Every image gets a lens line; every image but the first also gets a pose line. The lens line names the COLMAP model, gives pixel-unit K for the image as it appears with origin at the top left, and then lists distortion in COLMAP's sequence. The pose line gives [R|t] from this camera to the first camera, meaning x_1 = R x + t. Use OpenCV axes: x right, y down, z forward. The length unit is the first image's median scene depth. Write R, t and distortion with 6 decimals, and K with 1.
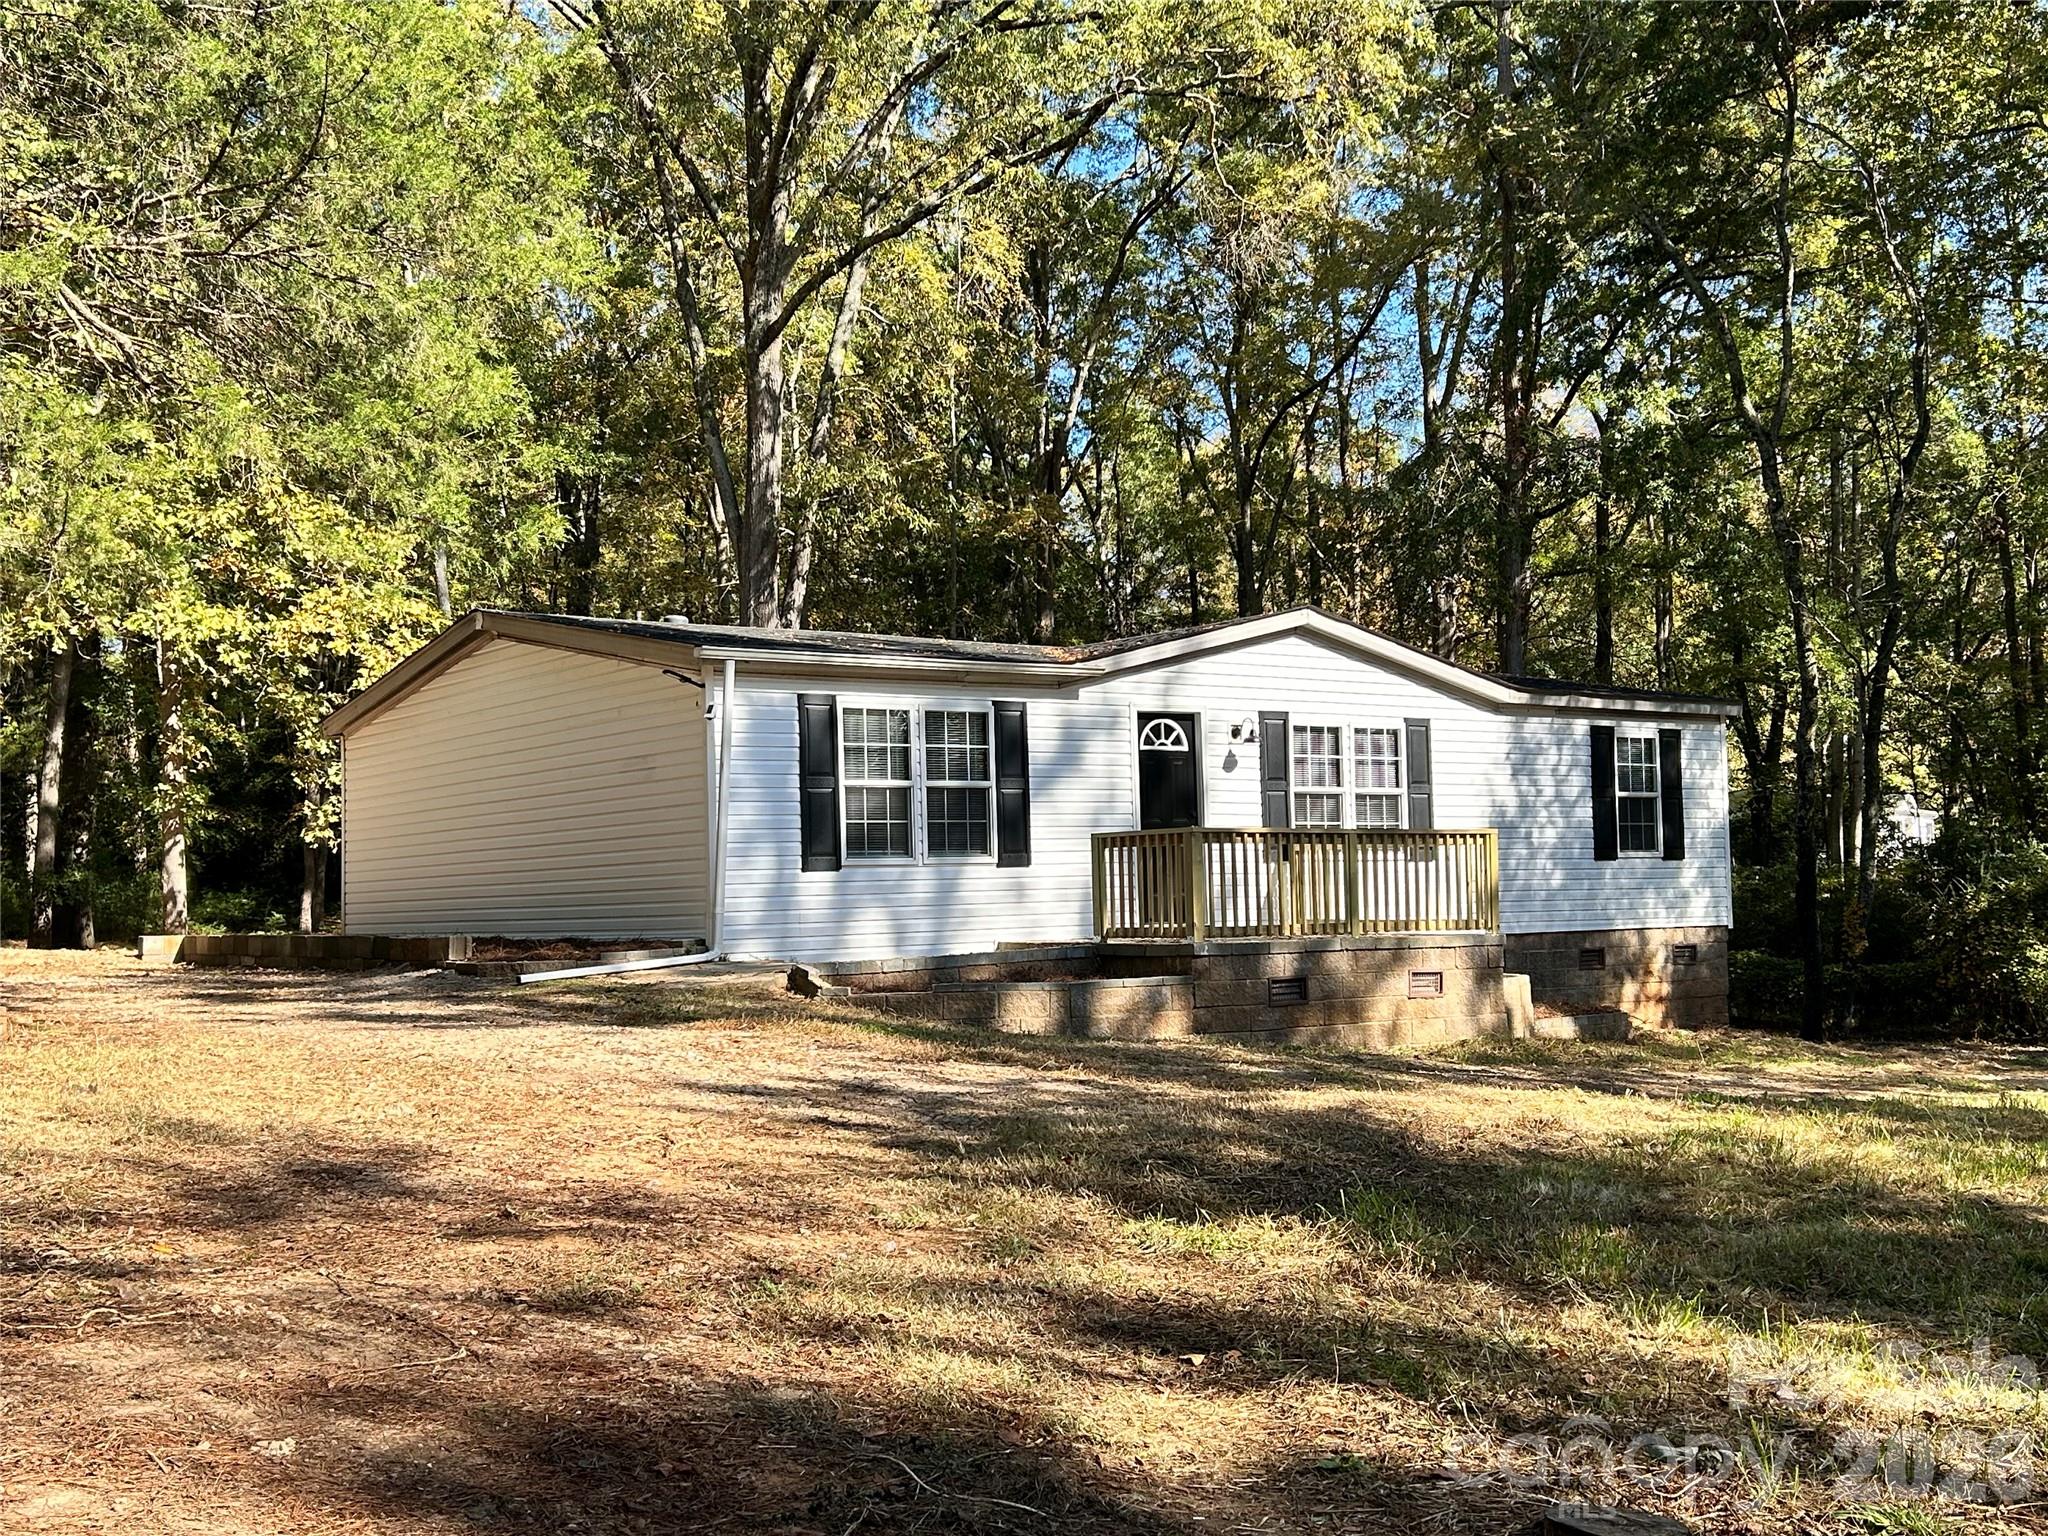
lens RADIAL K [[2140.3, 0, 1026.1], [0, 2140.3, 780.1], [0, 0, 1]] dist [0.119172, 0.000000]
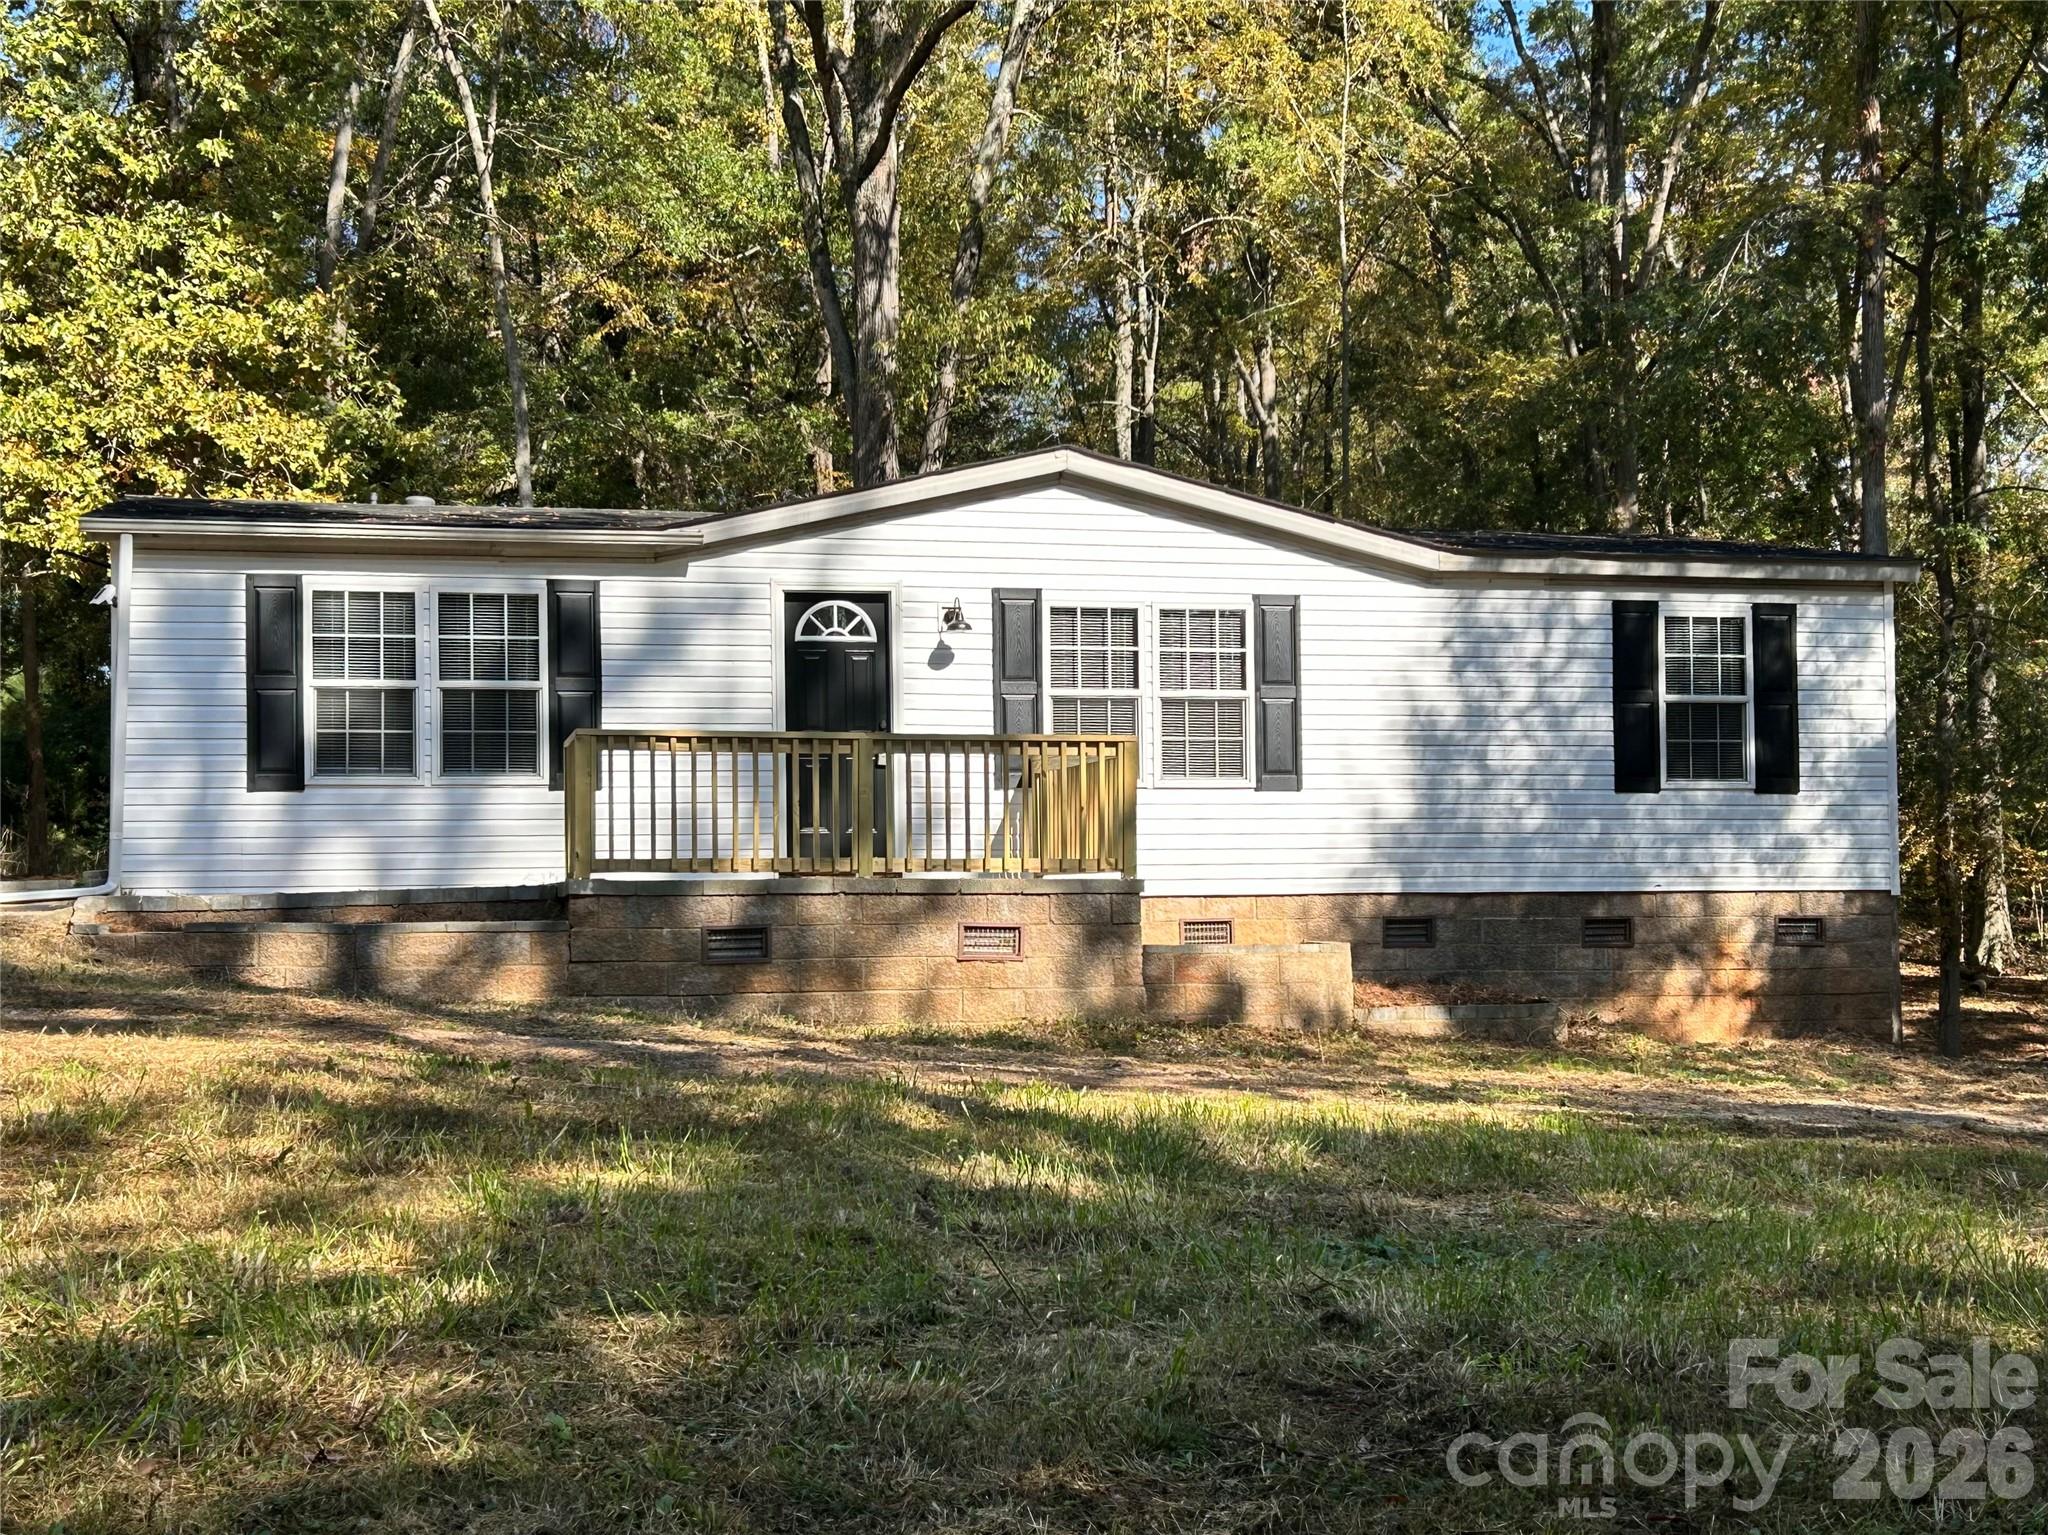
lens RADIAL K [[2647.4, 0, 1021.2], [0, 2647.4, 760.5], [0, 0, 1]] dist [0.136503, 0.000000]
pose [[0.924047, -0.006227, -0.382228, 0.460343], [0.008543, 0.999954, 0.004364, 0.023810], [0.382183, -0.007298, 0.924058, 0.137097]]
